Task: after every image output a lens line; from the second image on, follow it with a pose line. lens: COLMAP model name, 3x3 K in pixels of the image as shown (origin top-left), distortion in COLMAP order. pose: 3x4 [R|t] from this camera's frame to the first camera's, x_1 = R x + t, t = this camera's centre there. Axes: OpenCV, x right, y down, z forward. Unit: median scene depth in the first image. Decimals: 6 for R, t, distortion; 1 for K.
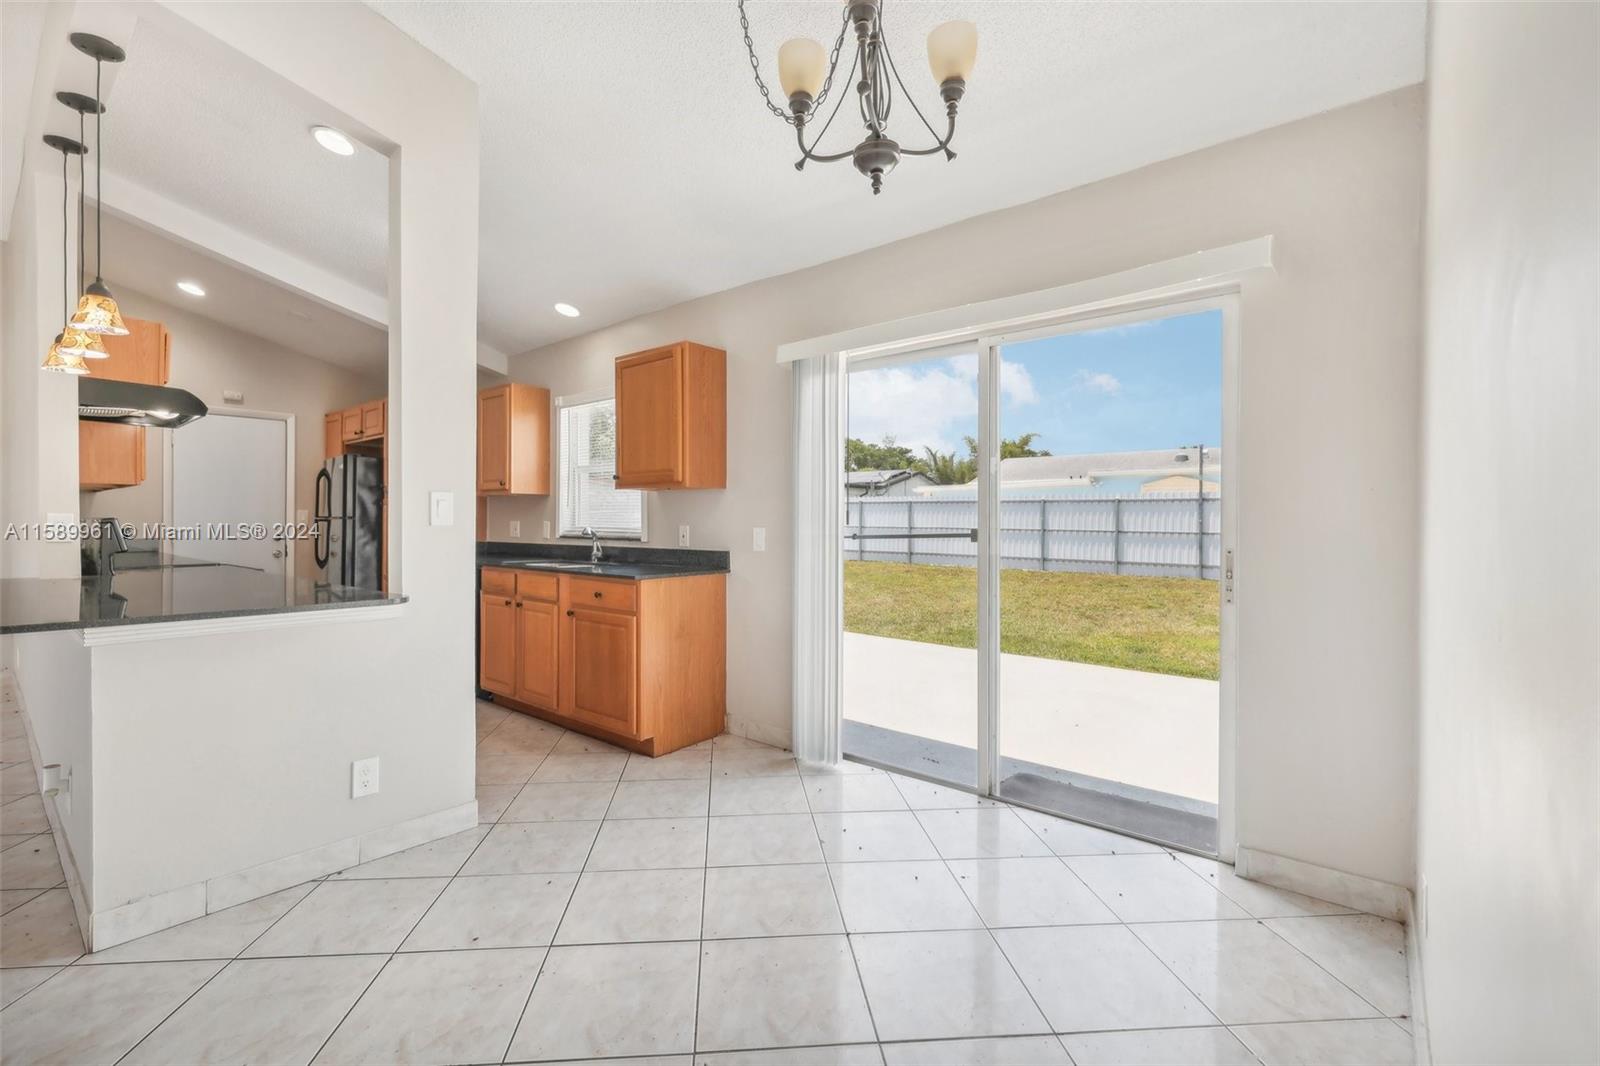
lens RADIAL K [[691.0, 0, 795.7], [0, 691.0, 529.1], [0, 0, 1]] dist [-0.001010, 0.000170]
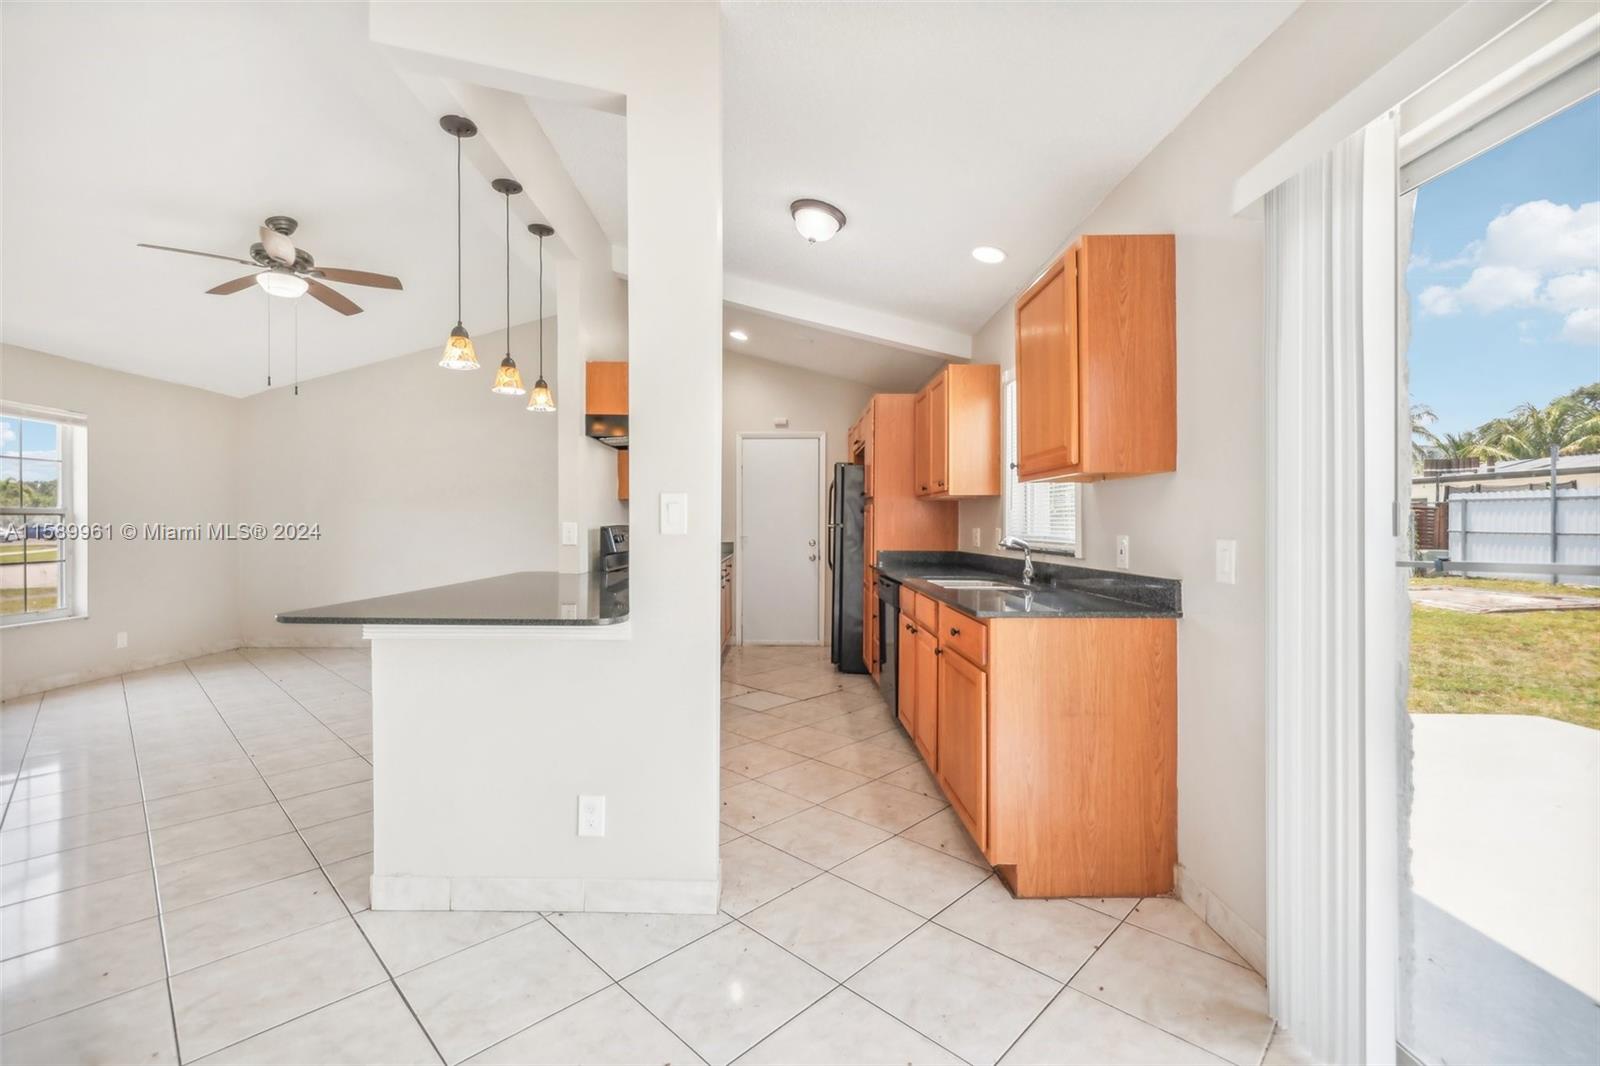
lens RADIAL K [[691.0, 0, 795.0], [0, 691.0, 524.6], [0, 0, 1]] dist [-0.001010, 0.000170]
pose [[0.635982, -0.004892, -0.771688, 0.146274], [-0.007767, 0.999889, -0.012740, -0.004414], [0.771665, 0.014096, 0.635874, 0.394600]]
